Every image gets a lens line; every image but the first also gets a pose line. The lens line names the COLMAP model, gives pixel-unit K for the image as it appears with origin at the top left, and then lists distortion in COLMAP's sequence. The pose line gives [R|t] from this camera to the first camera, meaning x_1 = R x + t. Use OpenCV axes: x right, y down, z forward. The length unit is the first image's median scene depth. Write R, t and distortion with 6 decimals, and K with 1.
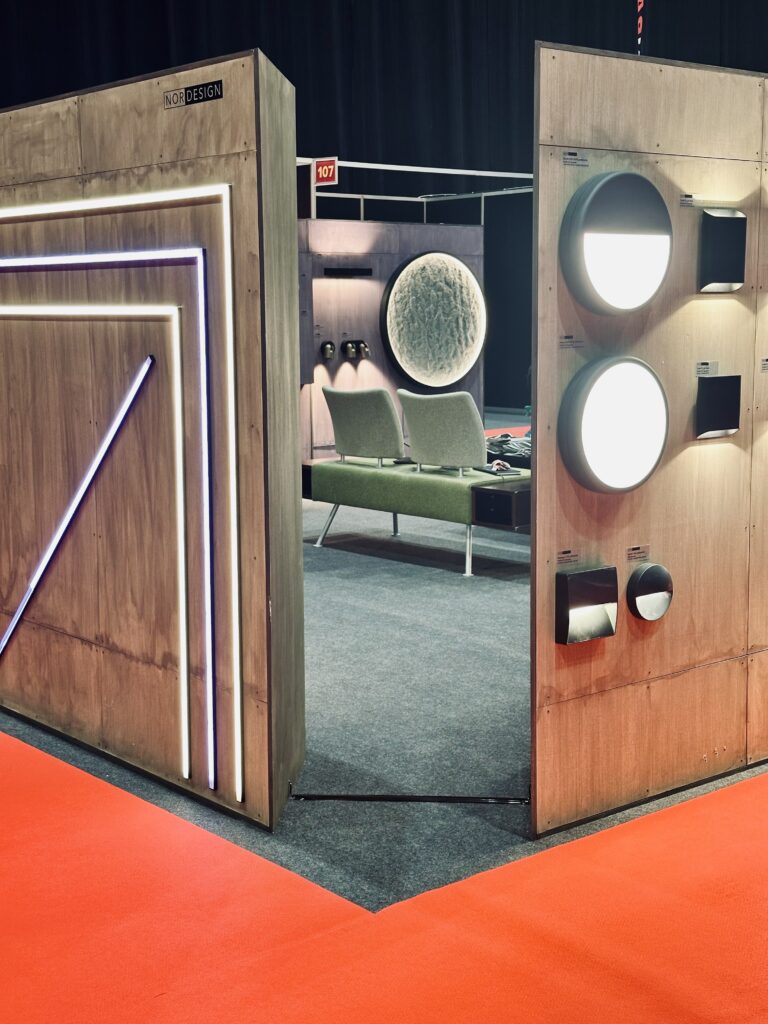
lens RADIAL K [[1430.2, 0, 384.0], [0, 1430.2, 512.0], [0, 0, 1]] dist [0.160969, -0.118884]
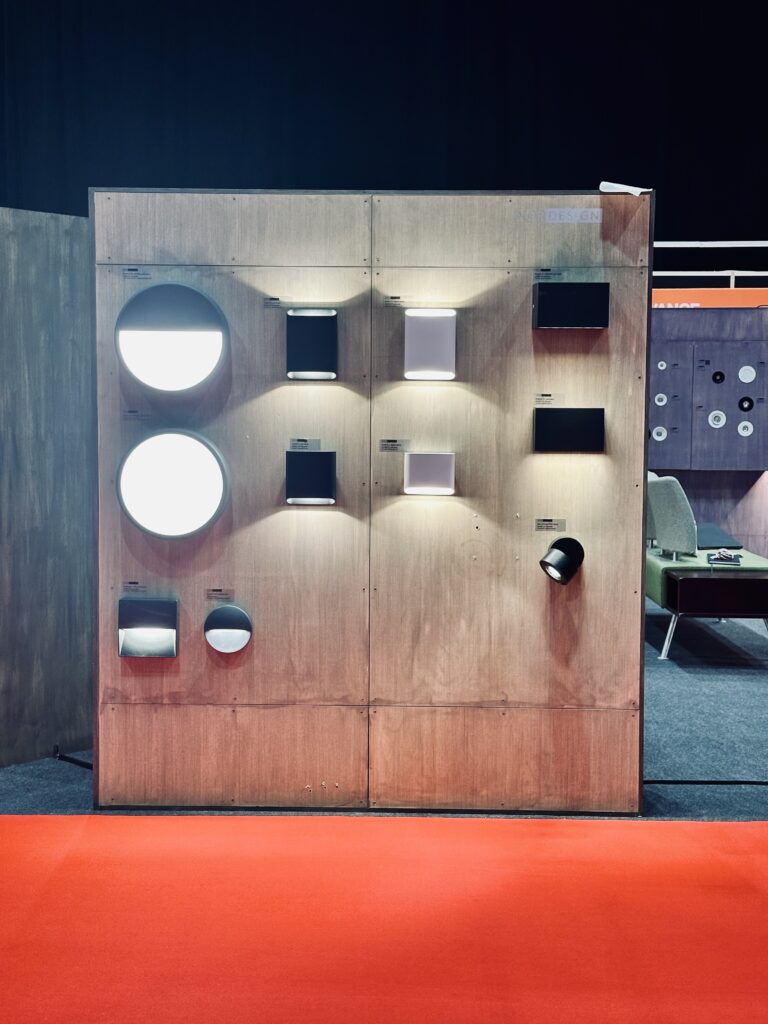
lens RADIAL K [[1430.2, 0, 384.0], [0, 1430.2, 512.0], [0, 0, 1]] dist [0.160969, -0.118884]
pose [[0.751026, 0.067602, -0.656803, 0.772105], [-0.107071, 0.994048, -0.020118, -0.021929], [0.651534, 0.085434, 0.753794, 0.134906]]
